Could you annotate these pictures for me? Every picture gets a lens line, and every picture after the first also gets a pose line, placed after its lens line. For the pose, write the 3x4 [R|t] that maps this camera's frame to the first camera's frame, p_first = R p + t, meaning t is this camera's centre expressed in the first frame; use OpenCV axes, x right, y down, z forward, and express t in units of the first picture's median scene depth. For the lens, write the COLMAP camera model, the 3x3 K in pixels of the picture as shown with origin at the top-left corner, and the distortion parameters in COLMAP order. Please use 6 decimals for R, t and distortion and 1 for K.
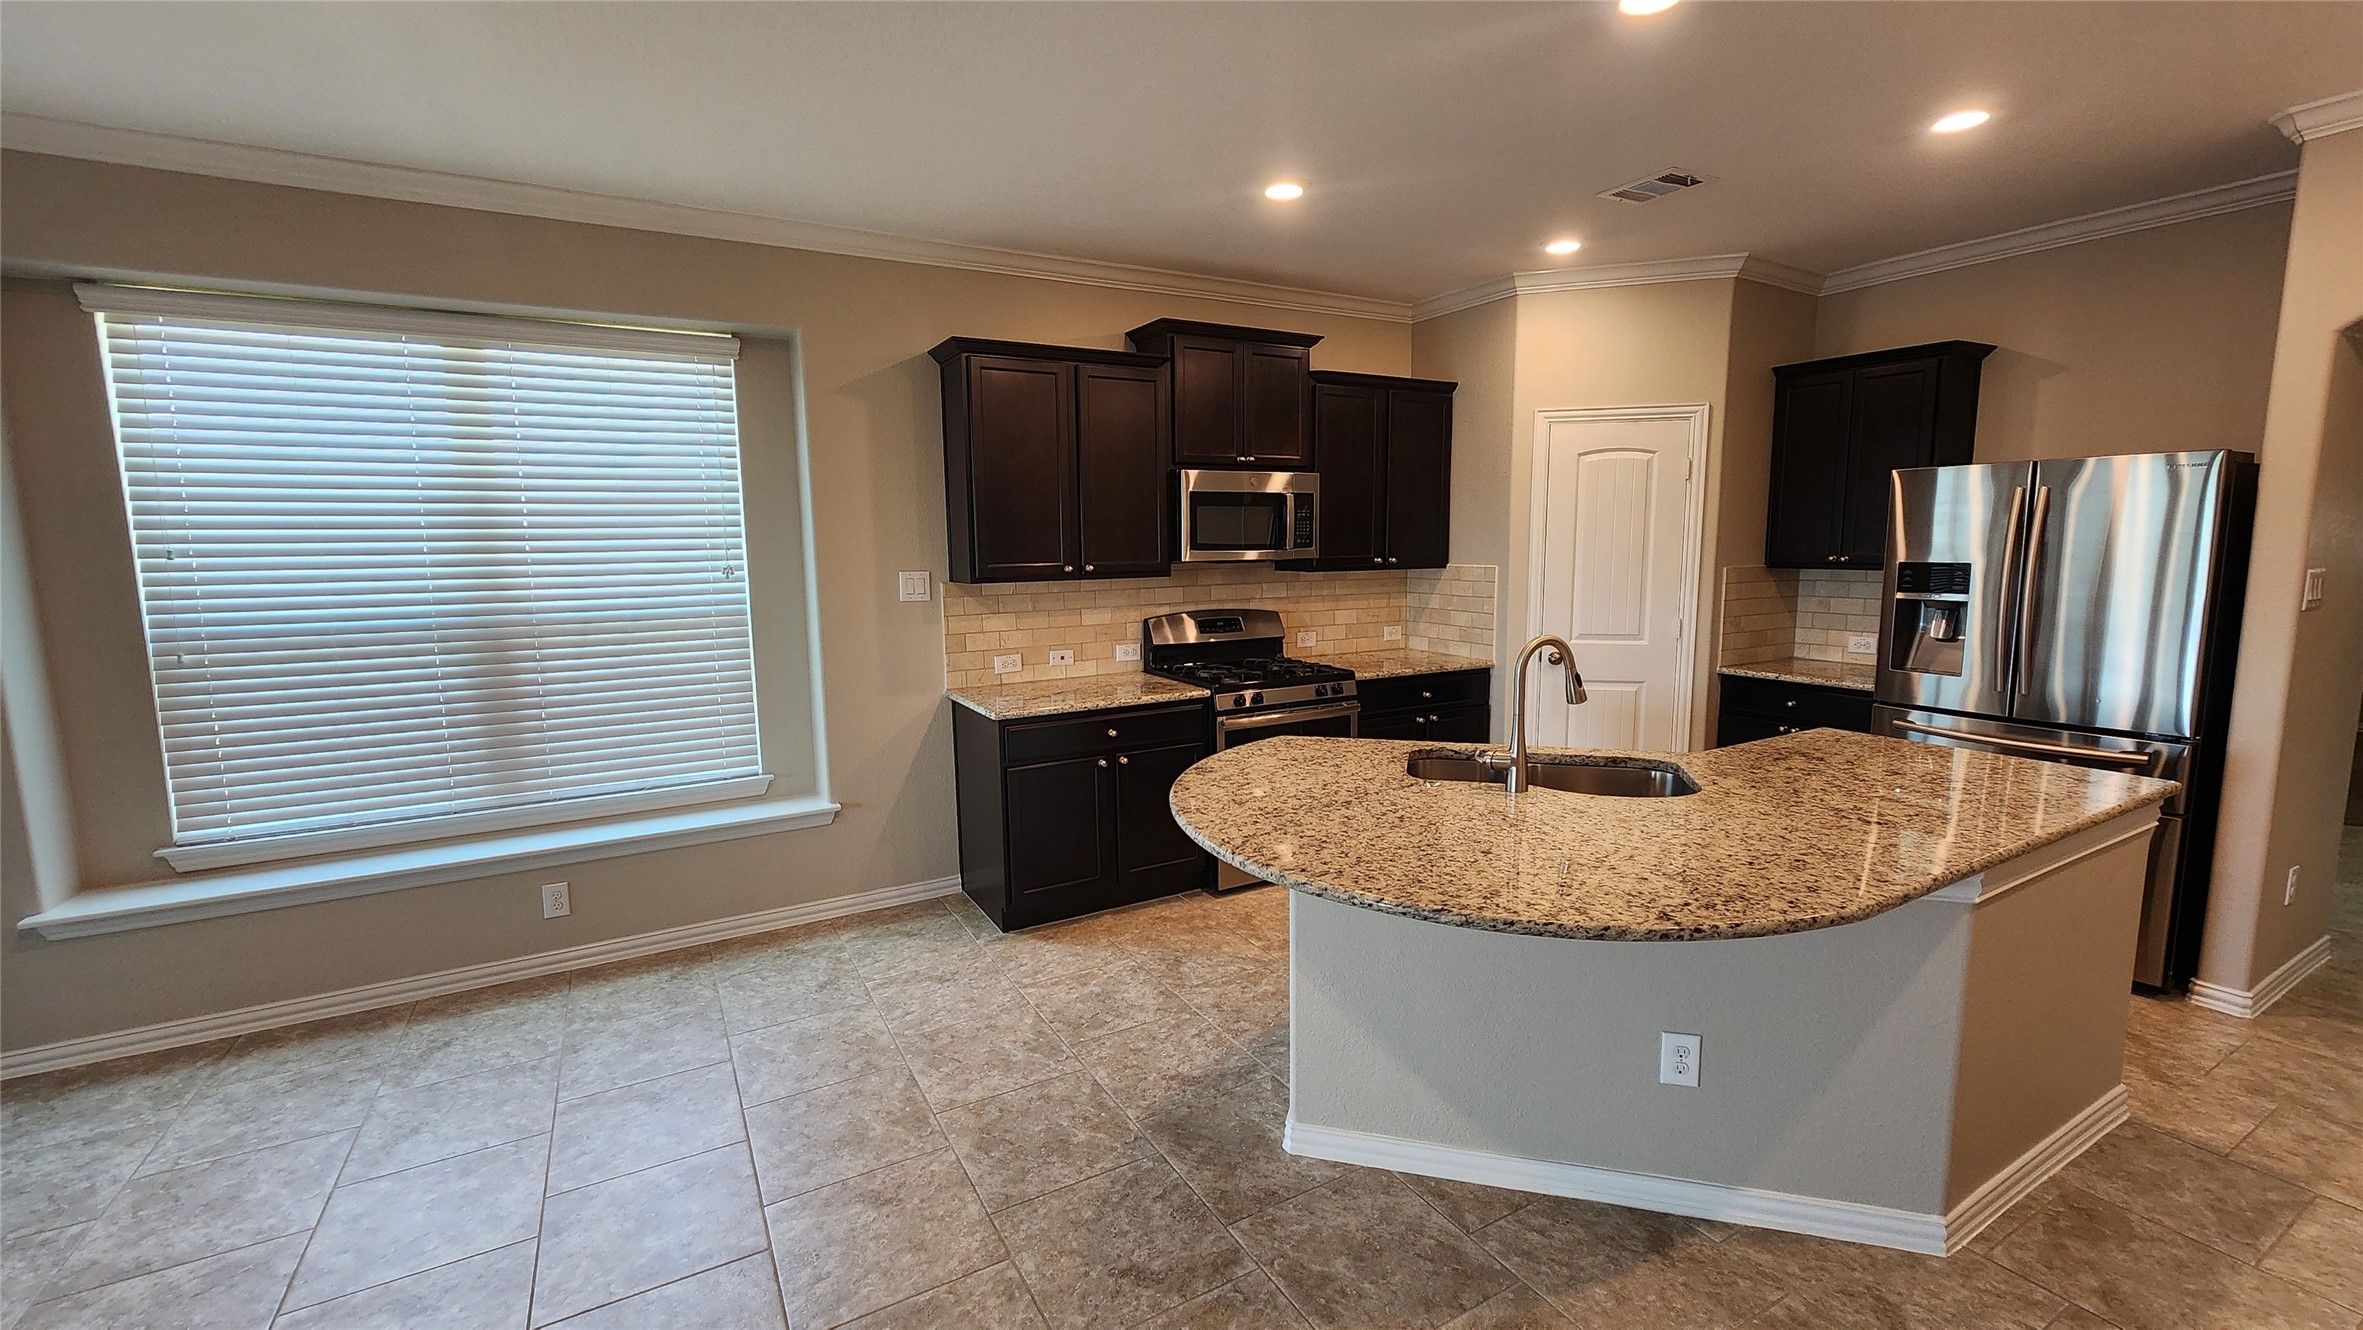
lens RADIAL K [[966.6, 0, 1178.7], [0, 966.6, 661.0], [0, 0, 1]] dist [-0.002453, 0.001176]
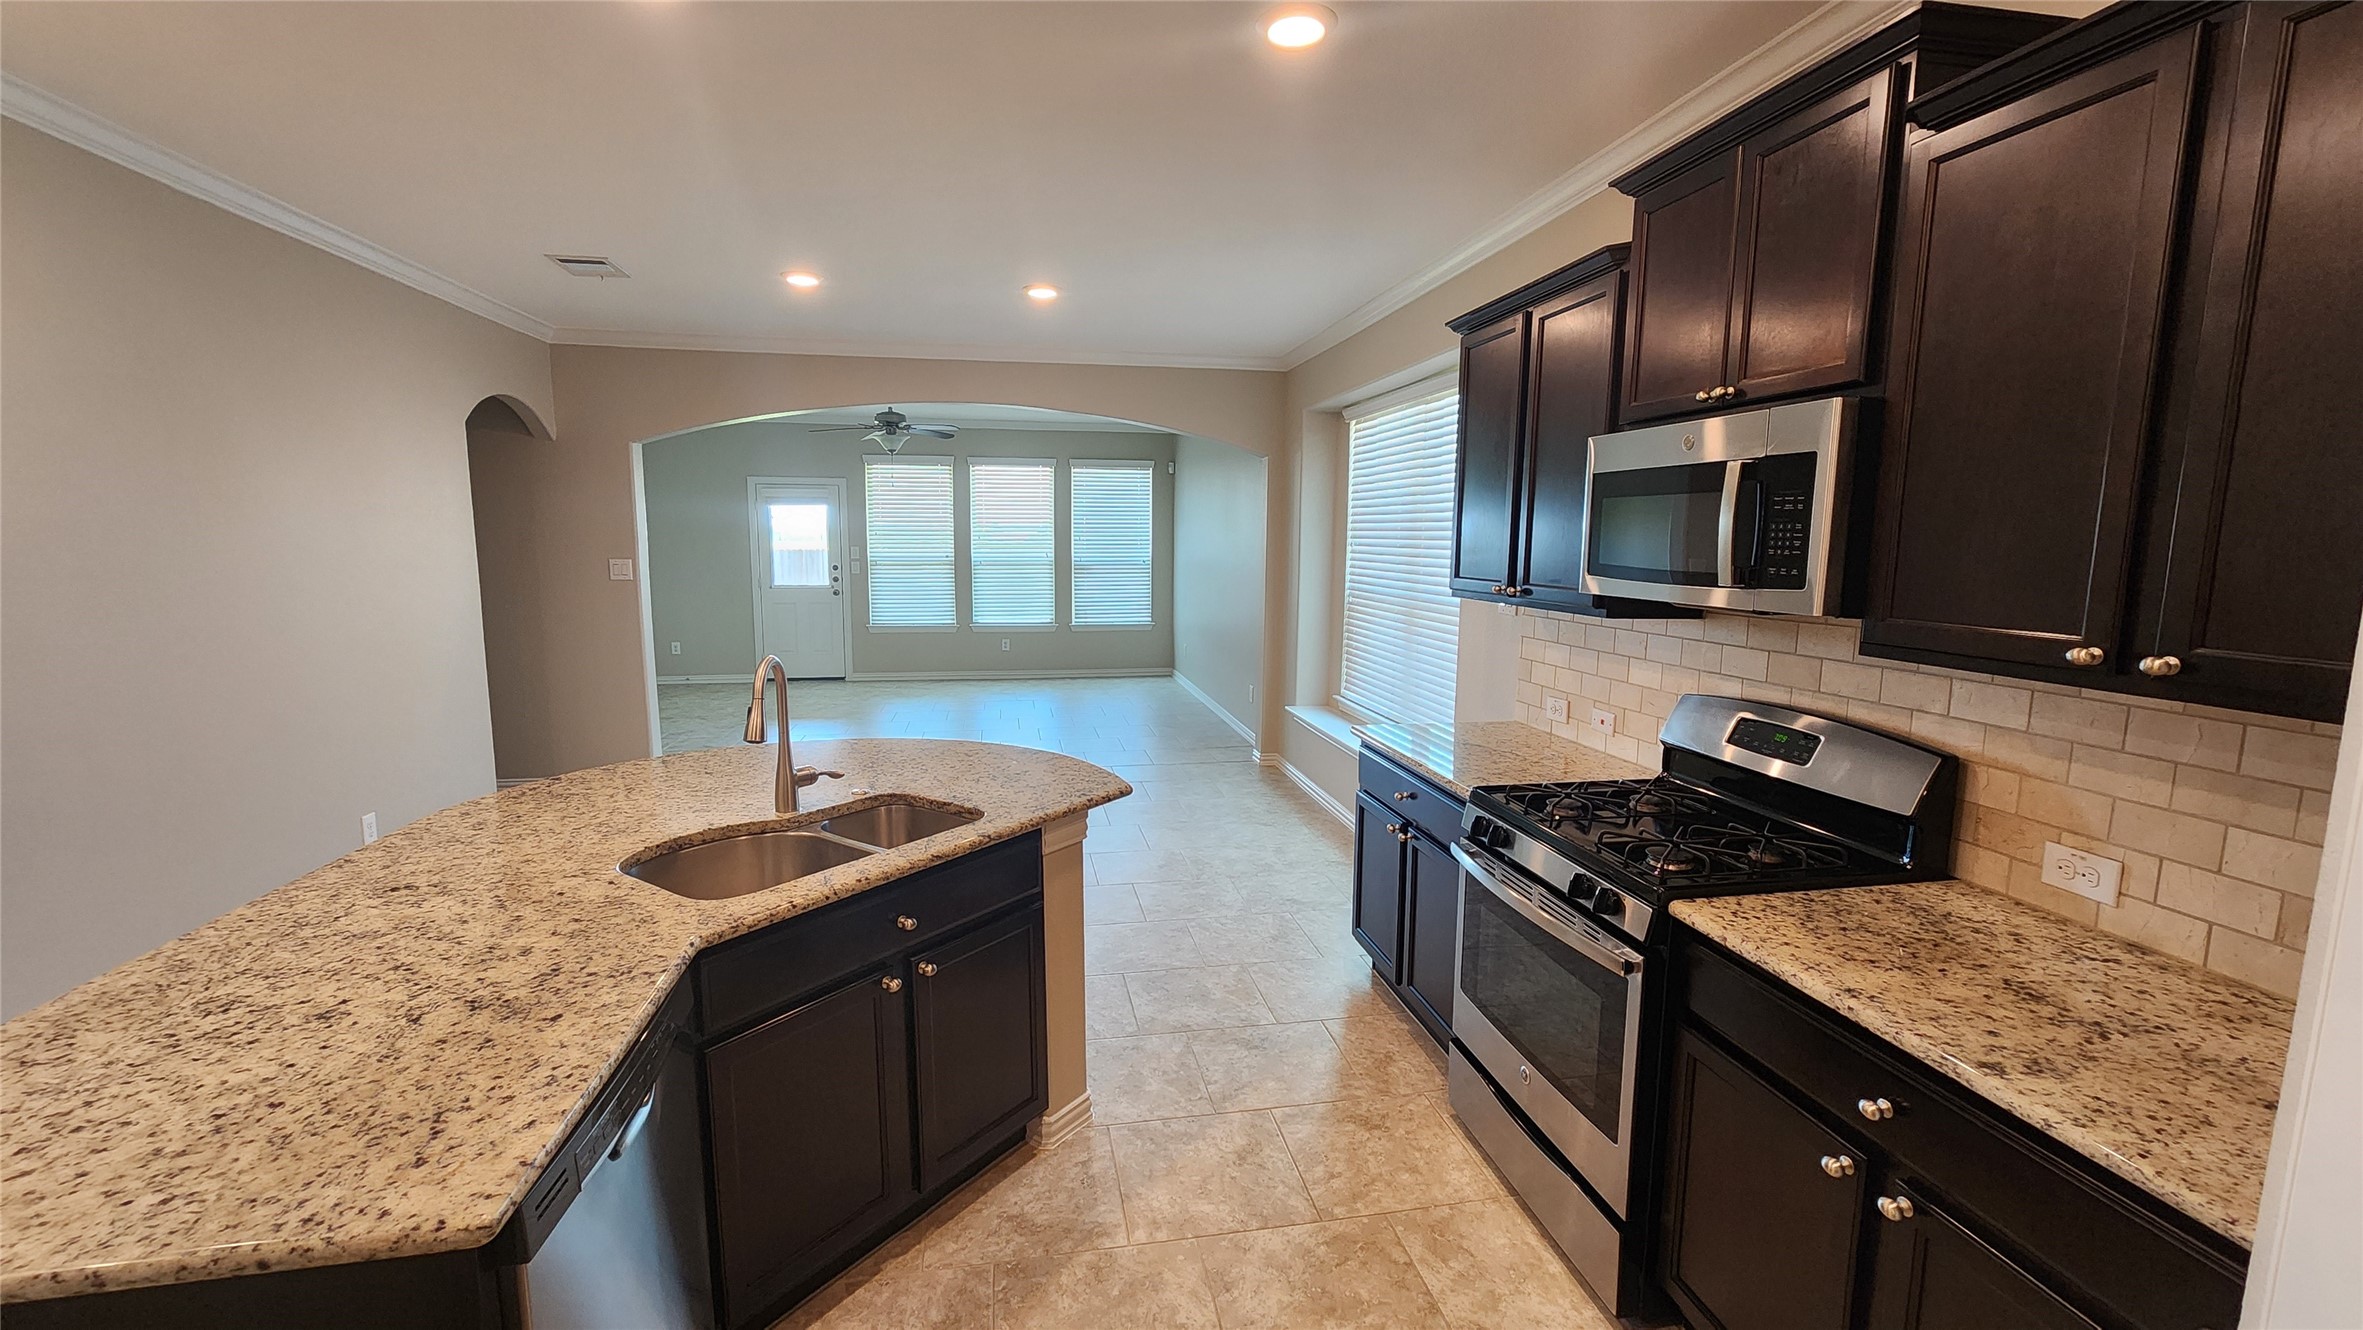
lens RADIAL K [[966.6, 0, 1178.7], [0, 966.6, 661.0], [0, 0, 1]] dist [-0.002453, 0.001176]
pose [[-0.329874, 0.132052, -0.934744, 0.691186], [-0.124153, 0.975499, 0.181623, -0.148349], [0.935825, 0.175964, -0.305397, 1.022419]]
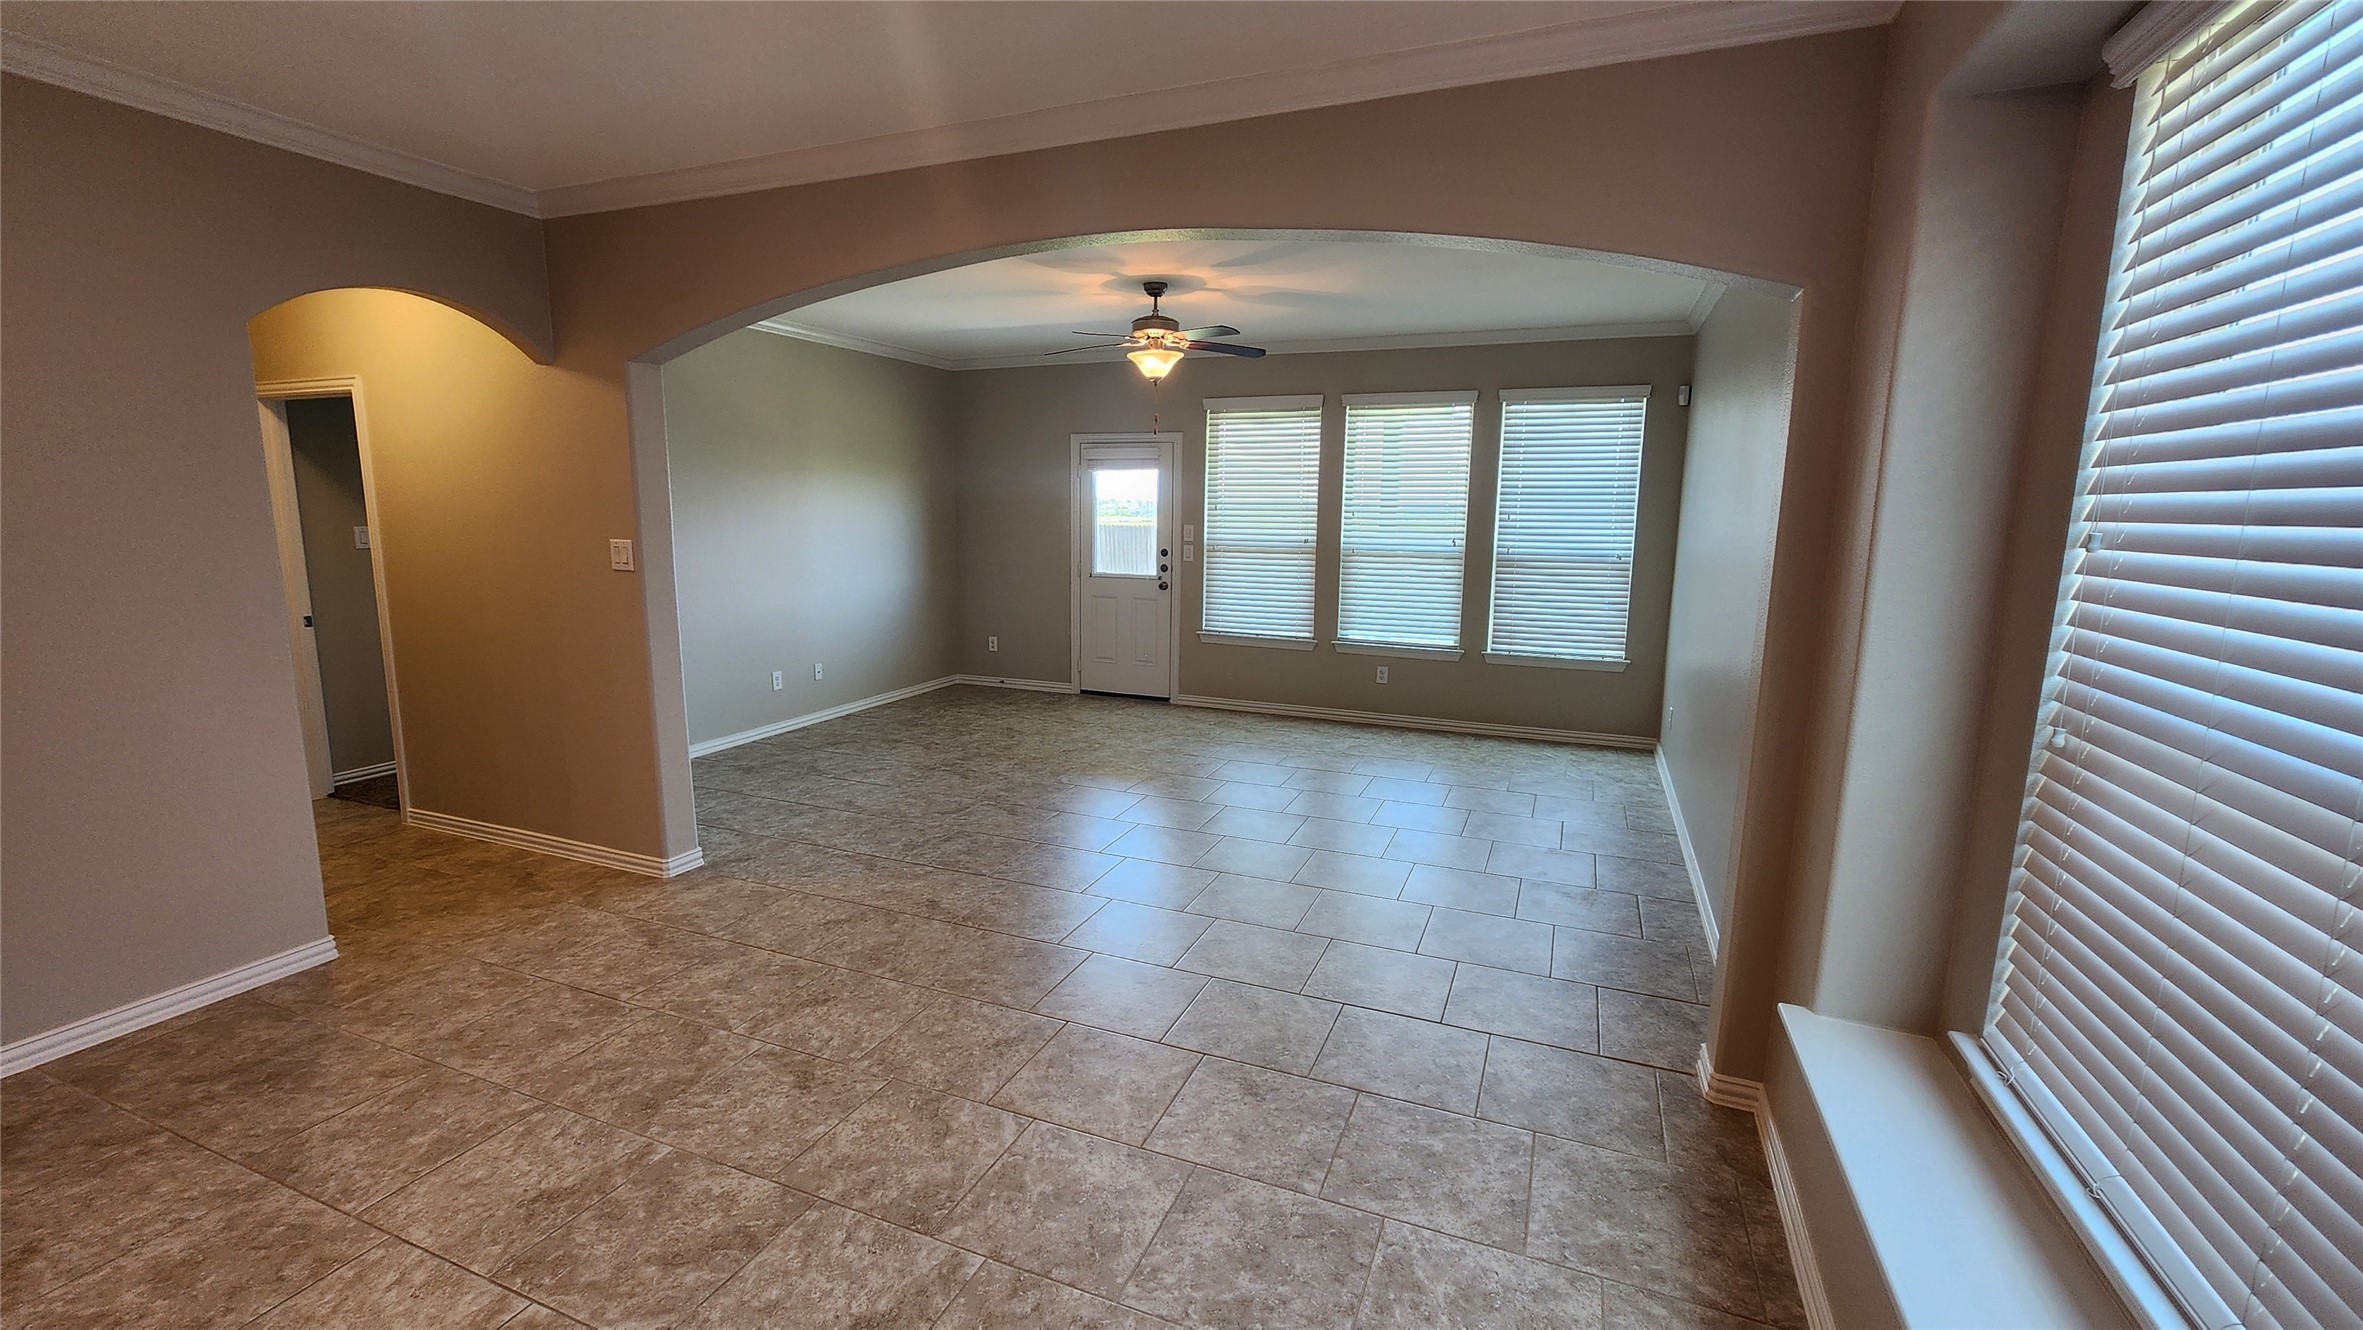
lens RADIAL K [[966.6, 0, 1178.7], [0, 966.6, 661.0], [0, 0, 1]] dist [-0.002453, 0.001176]
pose [[-0.788995, 0.095893, -0.606871, -0.261842], [-0.084690, 0.961342, 0.262010, -0.111938], [0.608535, 0.258120, -0.750373, 0.868939]]
